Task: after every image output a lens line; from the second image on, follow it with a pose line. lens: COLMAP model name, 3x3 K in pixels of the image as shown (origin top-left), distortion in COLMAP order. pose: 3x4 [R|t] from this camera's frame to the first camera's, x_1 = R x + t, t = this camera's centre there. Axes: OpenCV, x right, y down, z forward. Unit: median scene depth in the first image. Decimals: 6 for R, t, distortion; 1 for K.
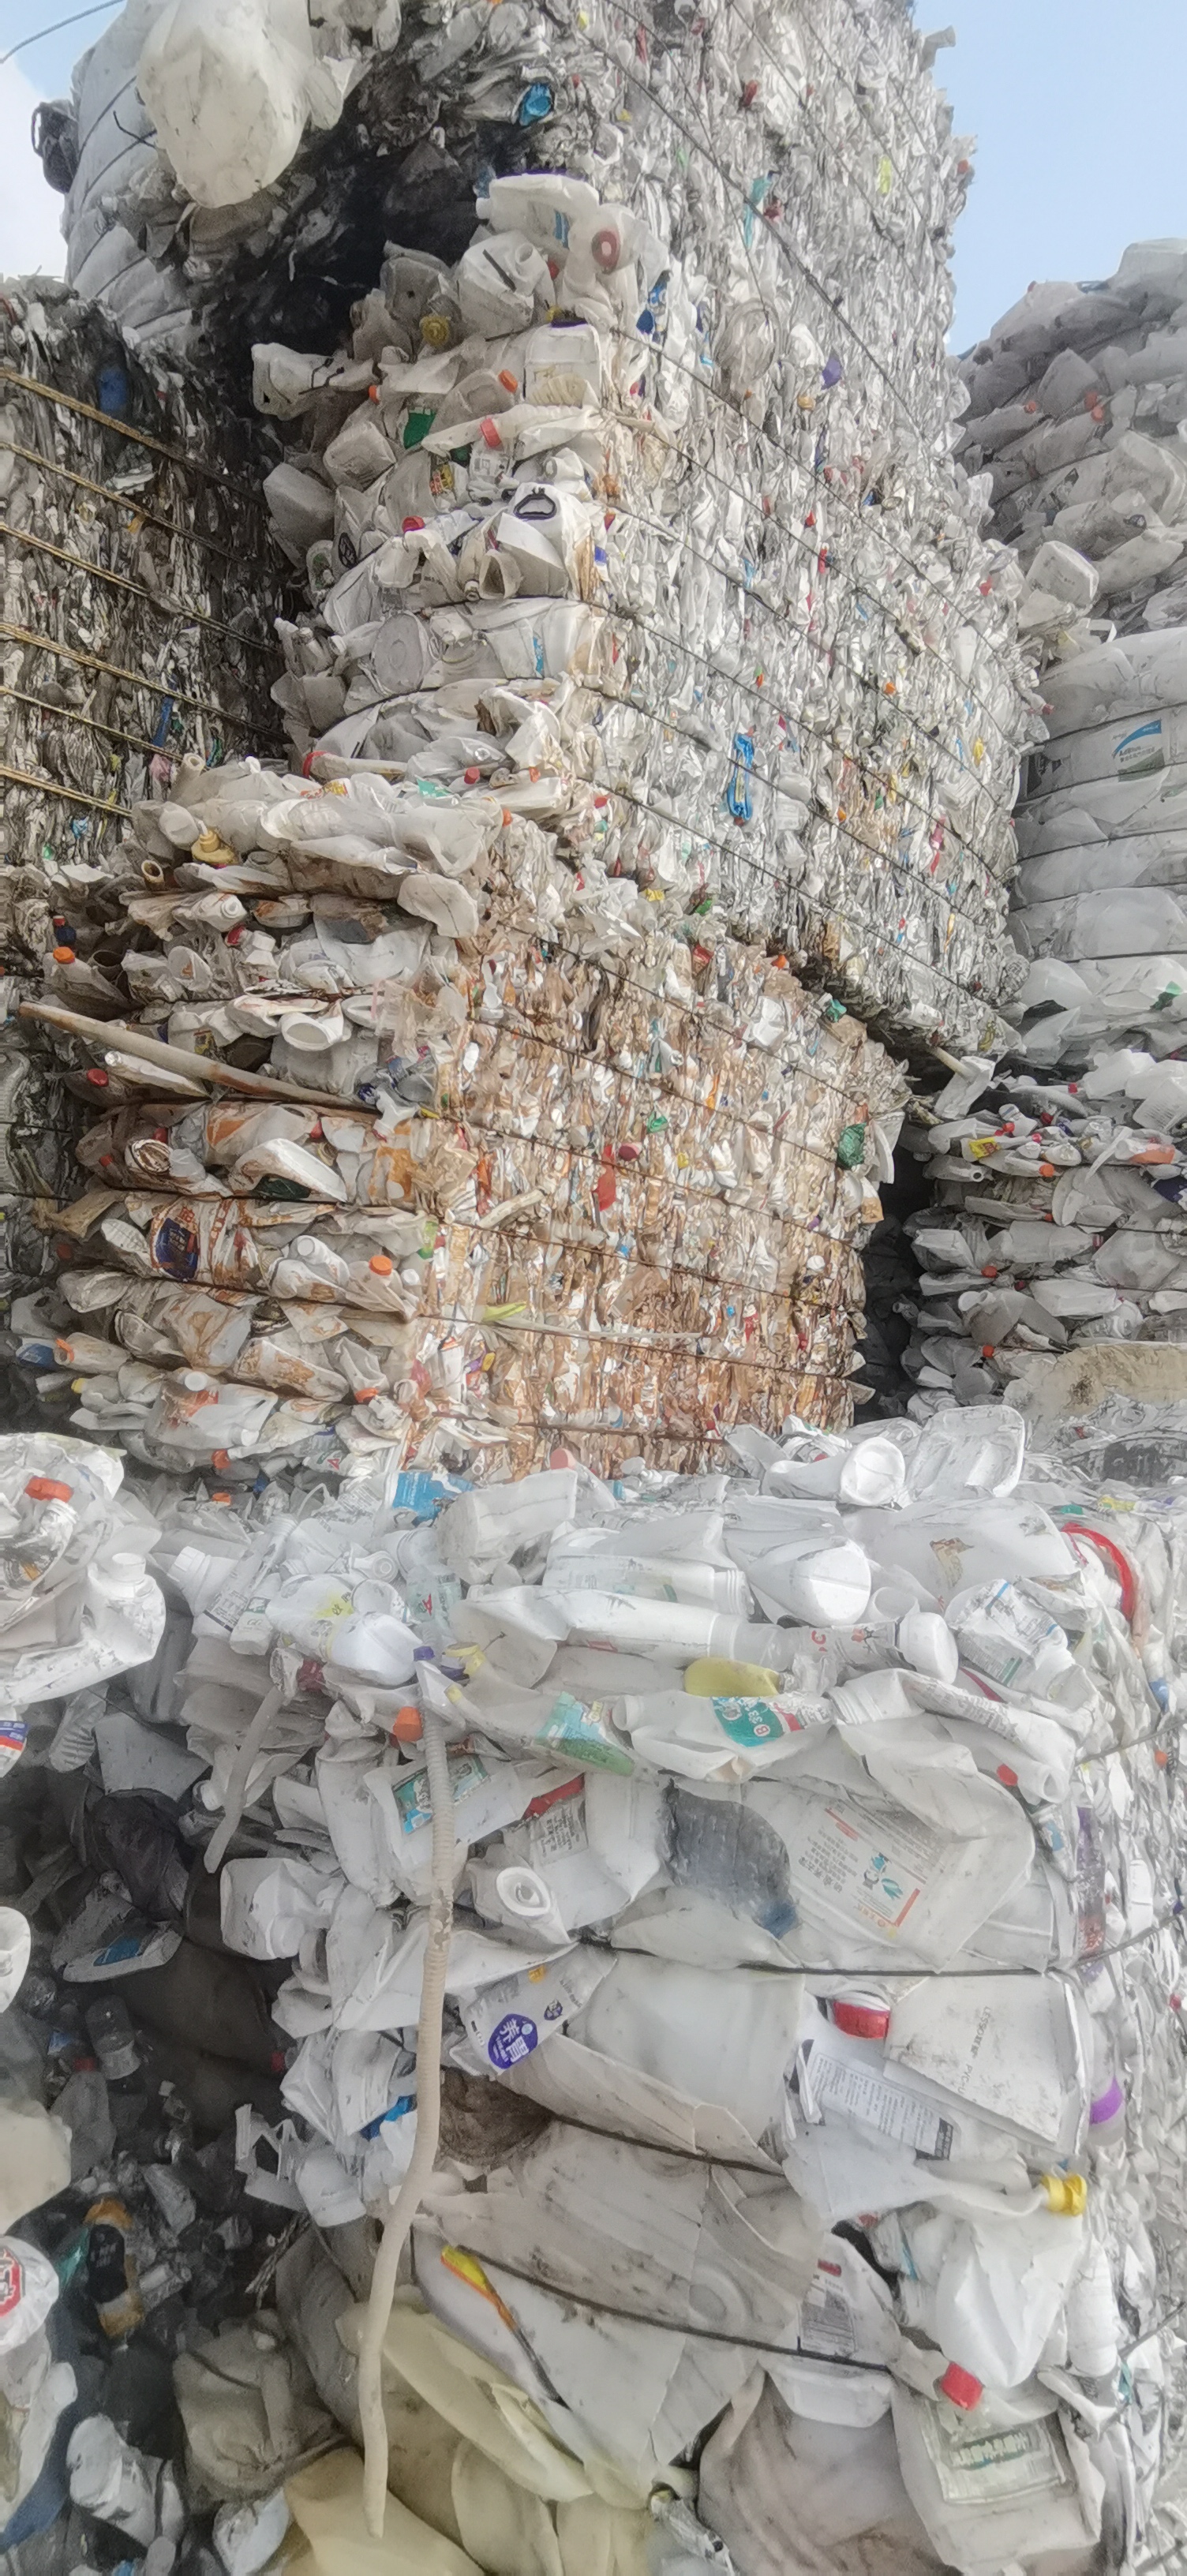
lens RADIAL K [[1285.8, 0, 593.5], [0, 1285.8, 1288.0], [0, 0, 1]] dist [0.036542, -0.022679]
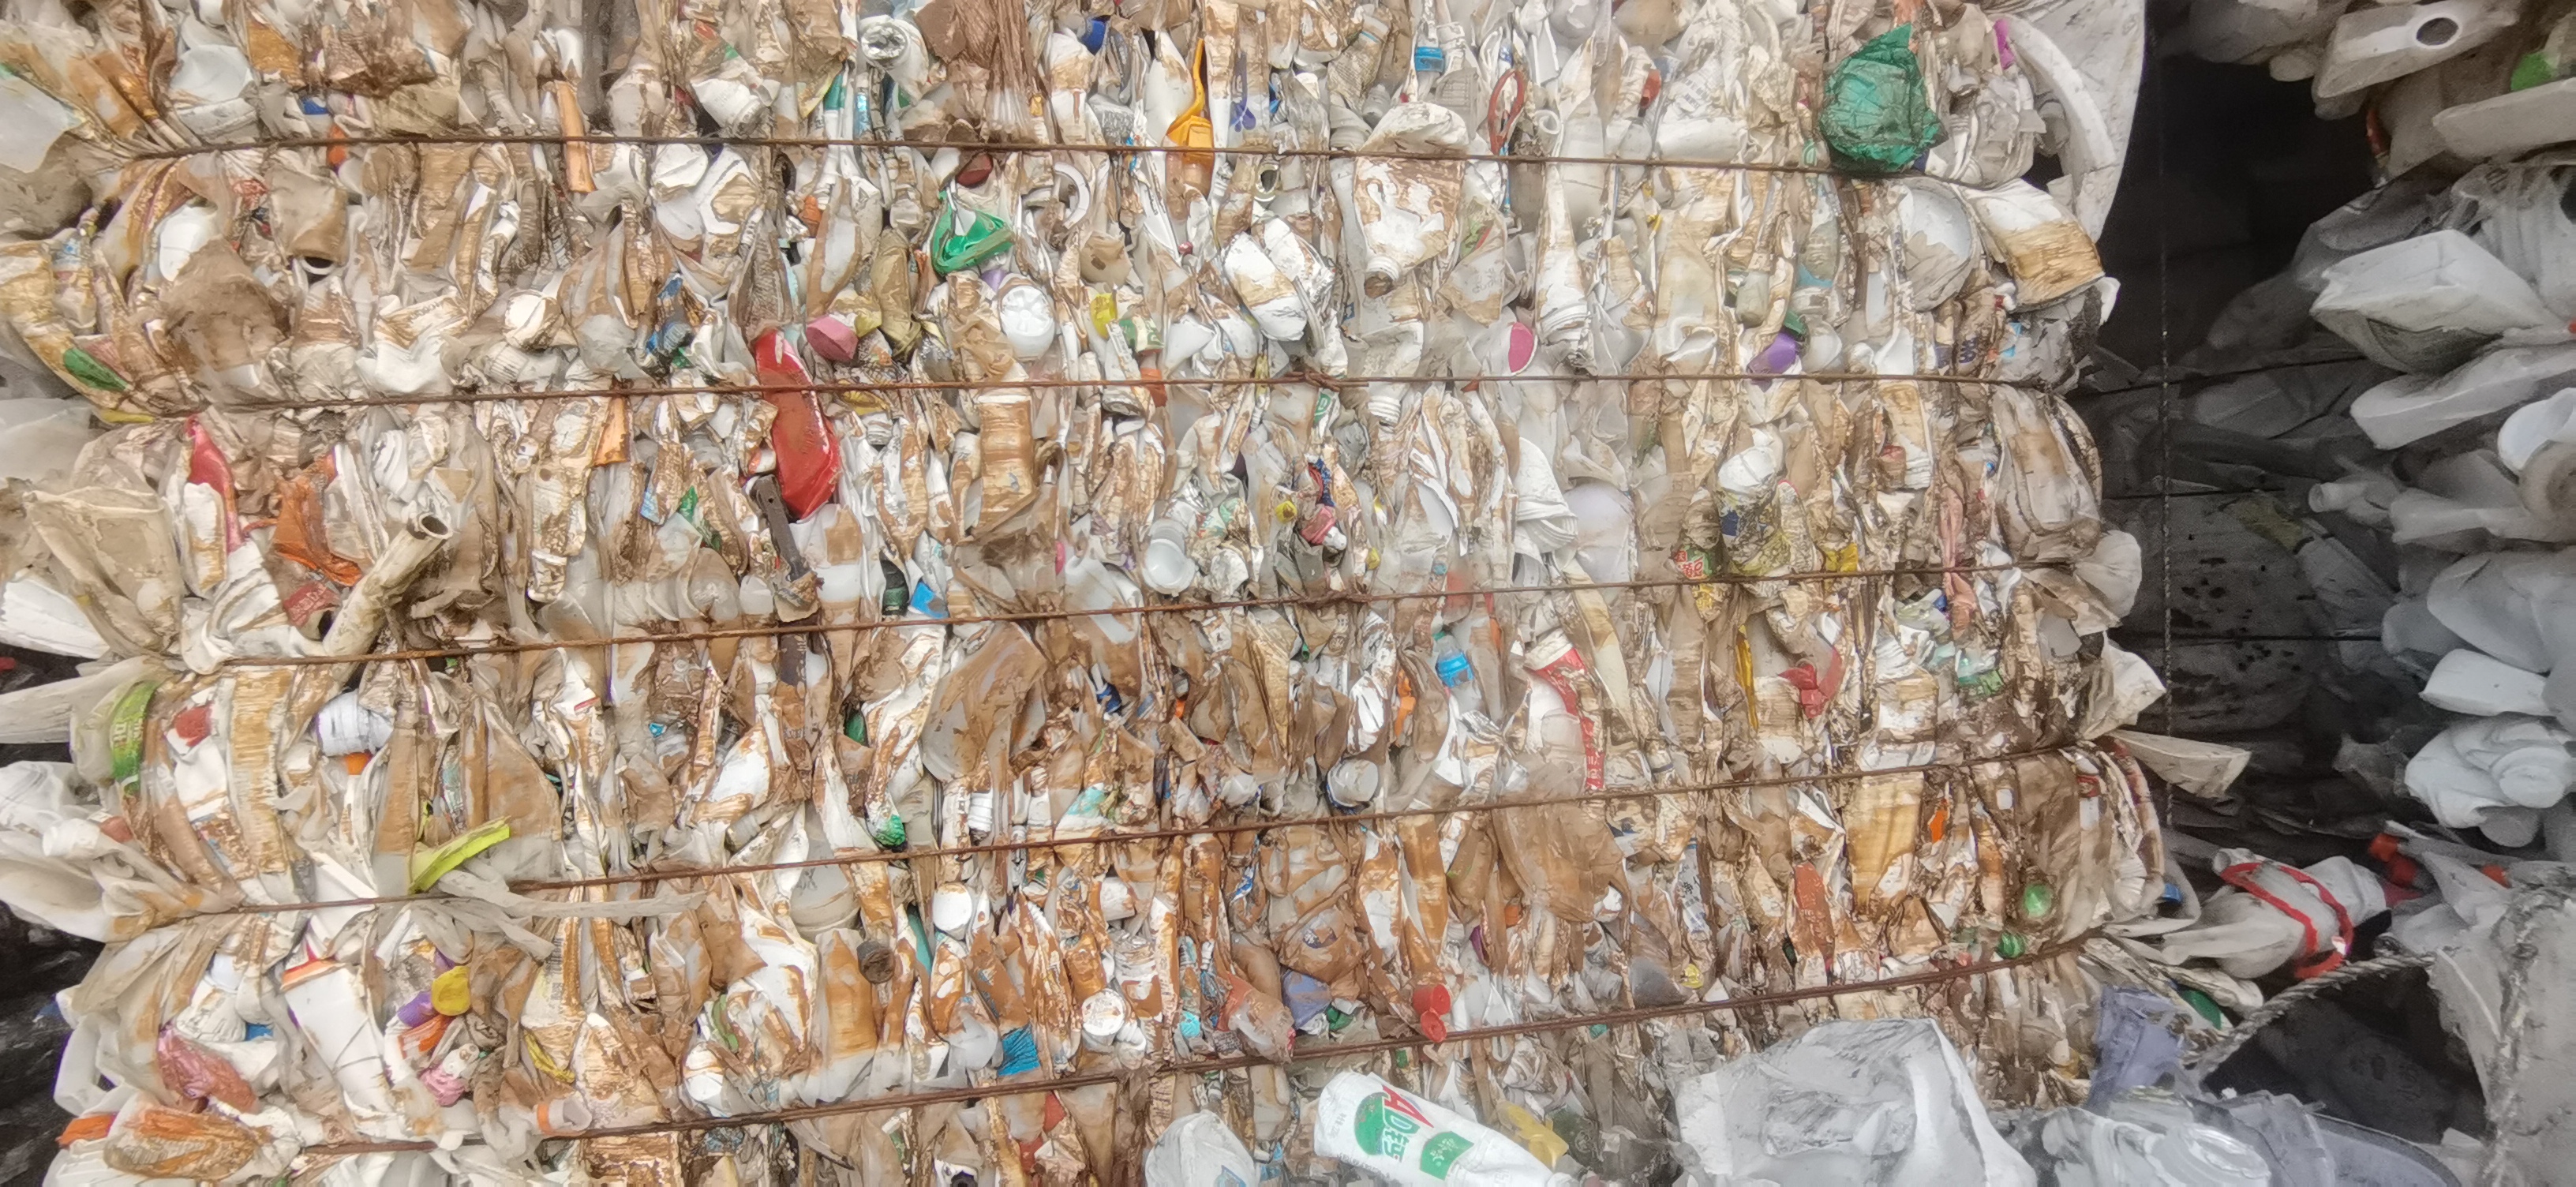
lens RADIAL K [[1285.8, 0, 1288.0], [0, 1285.8, 593.5], [0, 0, 1]] dist [0.036542, -0.022679]
pose [[0.766136, -0.195467, -0.612232, 0.342304], [0.194473, 0.978475, -0.069037, 0.015317], [0.612549, -0.066171, 0.787658, 0.792878]]
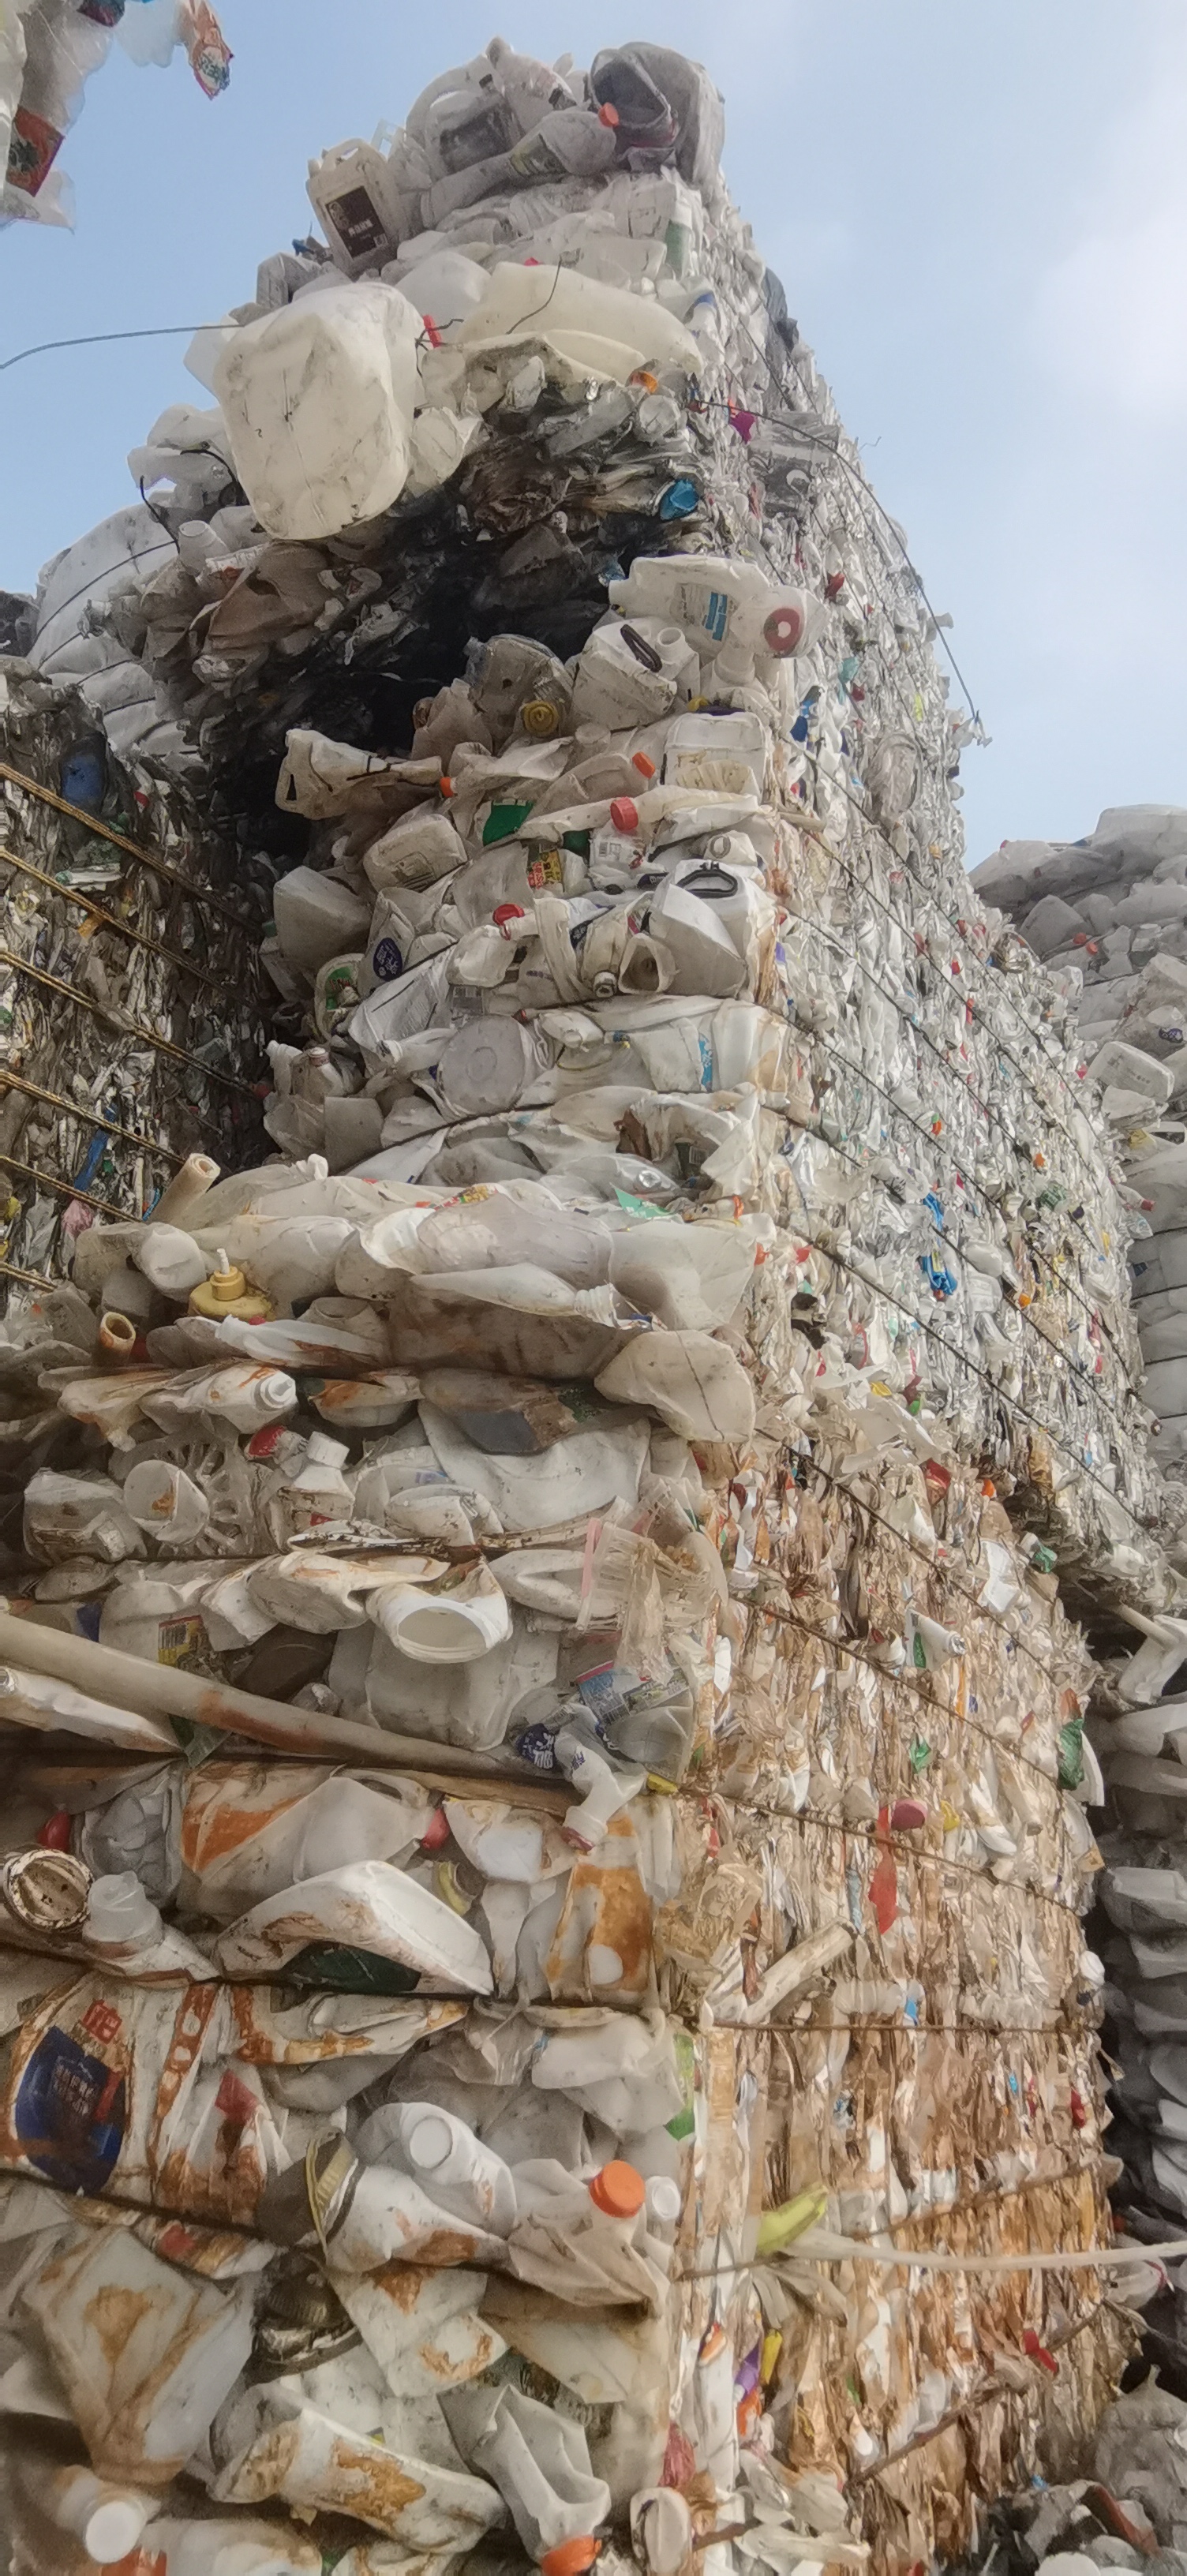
lens RADIAL K [[1285.8, 0, 593.5], [0, 1285.8, 1288.0], [0, 0, 1]] dist [0.036542, -0.022679]
pose [[0.986834, 0.025871, 0.159656, -0.209627], [0.038720, 0.920631, -0.388509, -0.104828], [-0.157035, 0.389576, 0.907508, 0.417762]]
